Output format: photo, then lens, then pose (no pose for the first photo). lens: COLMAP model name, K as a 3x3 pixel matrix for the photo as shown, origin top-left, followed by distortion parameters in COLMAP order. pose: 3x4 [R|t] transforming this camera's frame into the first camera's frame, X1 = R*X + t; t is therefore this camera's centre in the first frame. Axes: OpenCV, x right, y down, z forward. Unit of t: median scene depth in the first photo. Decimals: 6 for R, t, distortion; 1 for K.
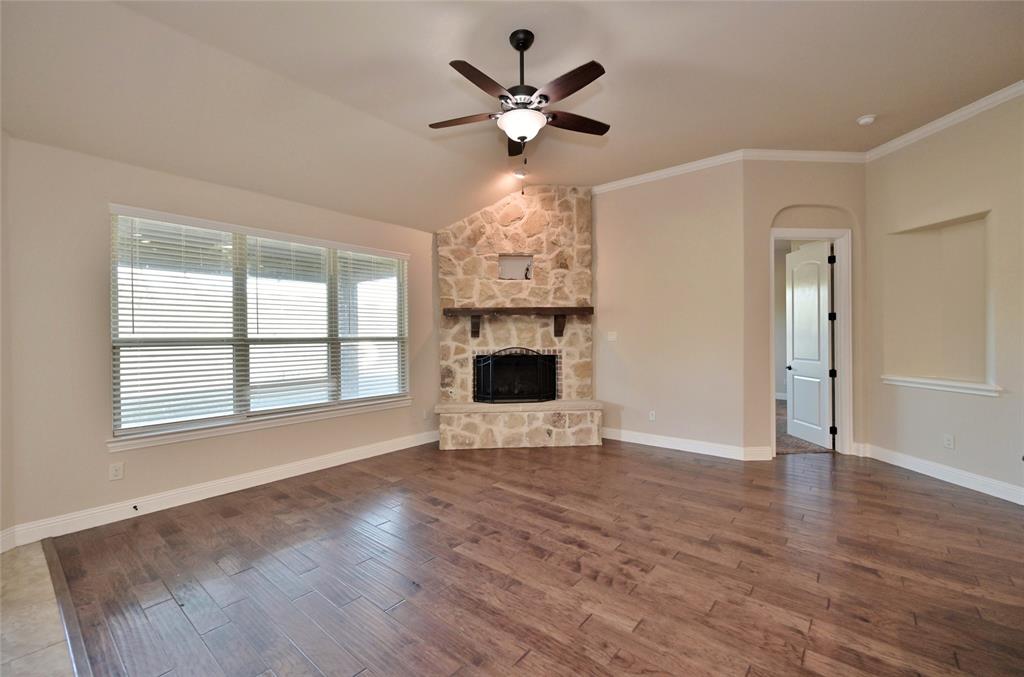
lens RADIAL K [[430.8, 0, 506.0], [0, 430.8, 332.5], [0, 0, 1]] dist [0.002532, -0.001245]
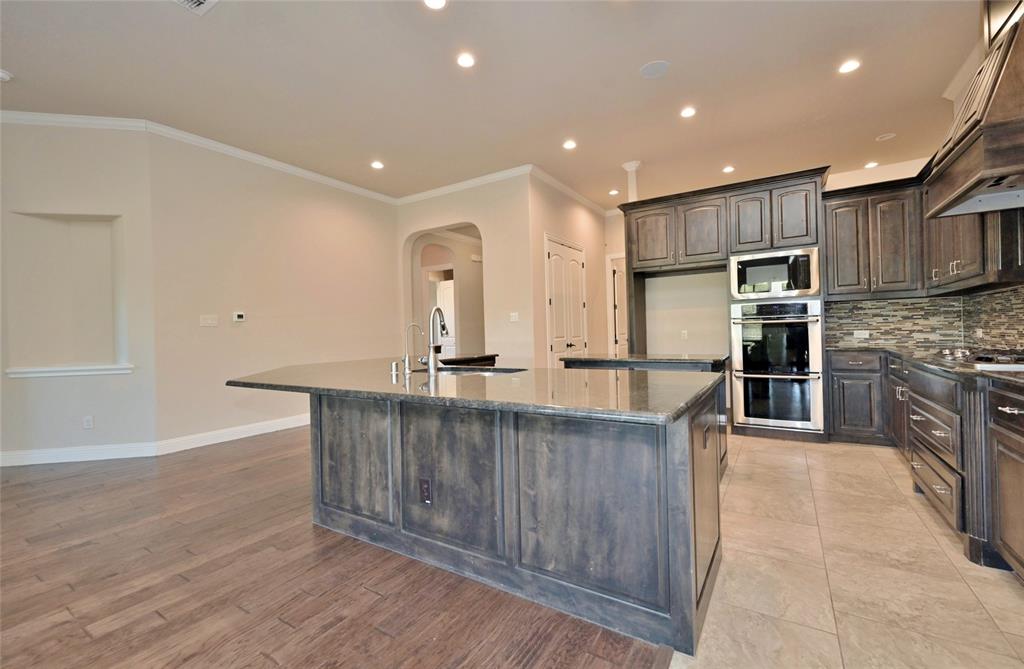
lens RADIAL K [[432.7, 0, 509.2], [0, 432.7, 332.0], [0, 0, 1]] dist [-0.001222, 0.000710]
pose [[-0.124325, 0.011184, 0.992179, -0.115055], [0.025455, 0.999643, -0.008079, 0.046746], [-0.991915, 0.024252, -0.124565, 0.069385]]
